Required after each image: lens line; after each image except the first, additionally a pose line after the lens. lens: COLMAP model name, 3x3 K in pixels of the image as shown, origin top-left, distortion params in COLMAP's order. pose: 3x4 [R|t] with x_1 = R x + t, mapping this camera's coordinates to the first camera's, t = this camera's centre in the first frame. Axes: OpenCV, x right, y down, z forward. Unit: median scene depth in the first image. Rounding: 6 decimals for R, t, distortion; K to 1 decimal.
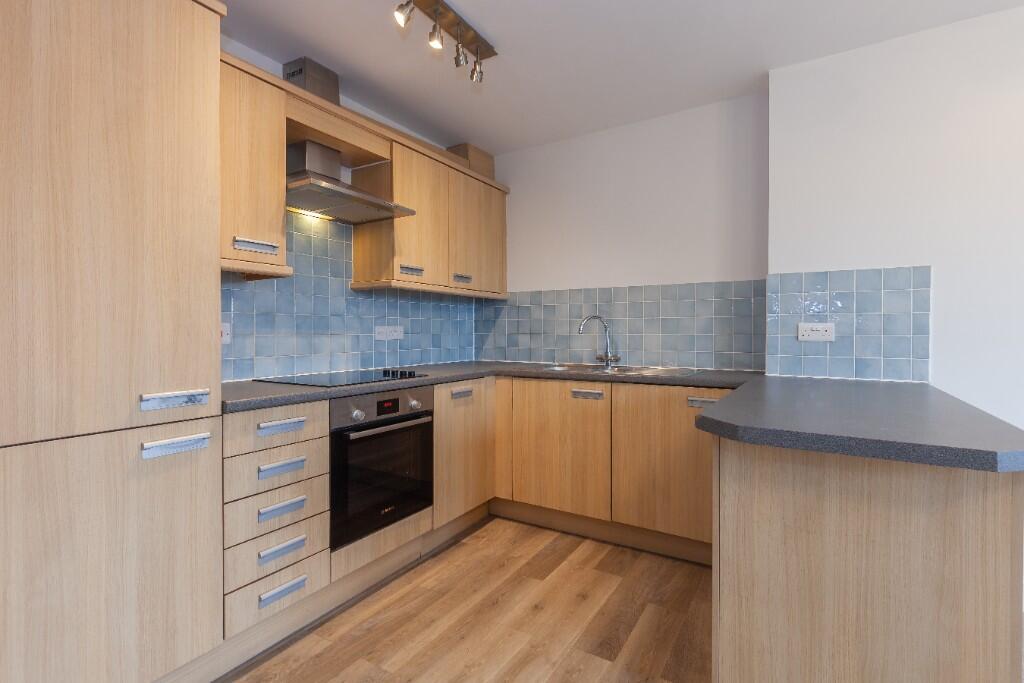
lens RADIAL K [[484.2, 0, 518.6], [0, 484.2, 331.0], [0, 0, 1]] dist [-0.001300, -0.000909]
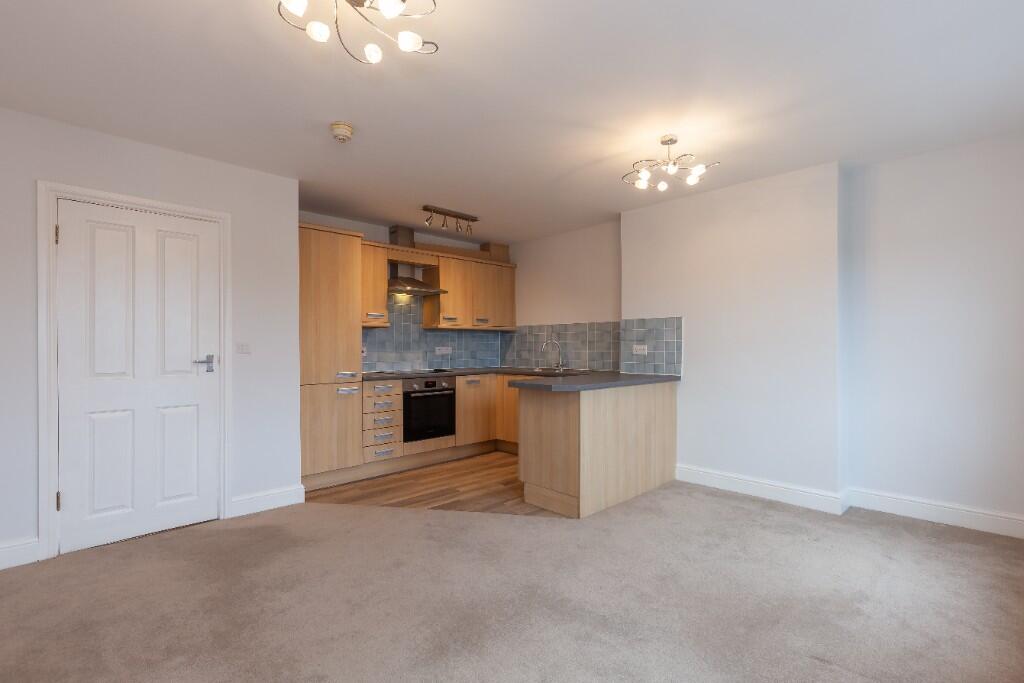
lens RADIAL K [[484.2, 0, 530.8], [0, 484.2, 339.7], [0, 0, 1]] dist [-0.001300, -0.000909]
pose [[0.972955, -0.008561, -0.230835, 0.627378], [0.006327, 0.999926, -0.010418, -0.021524], [0.230907, 0.008675, 0.972937, -0.956758]]
